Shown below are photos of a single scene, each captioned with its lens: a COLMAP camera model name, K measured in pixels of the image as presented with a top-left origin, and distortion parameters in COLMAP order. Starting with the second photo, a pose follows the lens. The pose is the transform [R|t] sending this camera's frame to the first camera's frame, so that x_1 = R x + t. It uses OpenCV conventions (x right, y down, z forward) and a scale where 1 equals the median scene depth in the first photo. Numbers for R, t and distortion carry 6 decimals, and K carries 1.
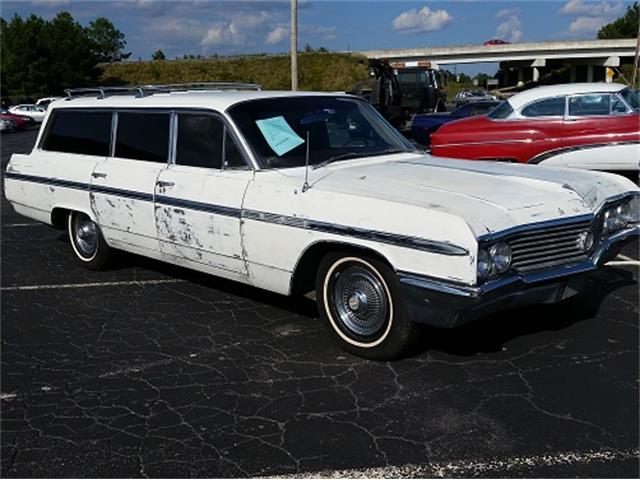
lens RADIAL K [[715.3, 0, 321.0], [0, 715.3, 227.9], [0, 0, 1]] dist [0.146716, -0.418525]
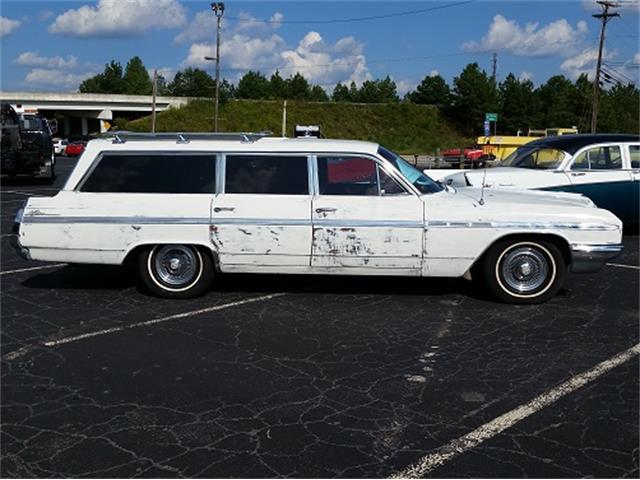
lens RADIAL K [[715.3, 0, 321.0], [0, 715.3, 227.9], [0, 0, 1]] dist [0.146716, -0.418525]
pose [[0.748114, -0.059031, 0.660939, -0.951285], [0.103827, 0.994180, -0.028727, 0.005338], [-0.655397, 0.090114, 0.749889, 0.048424]]
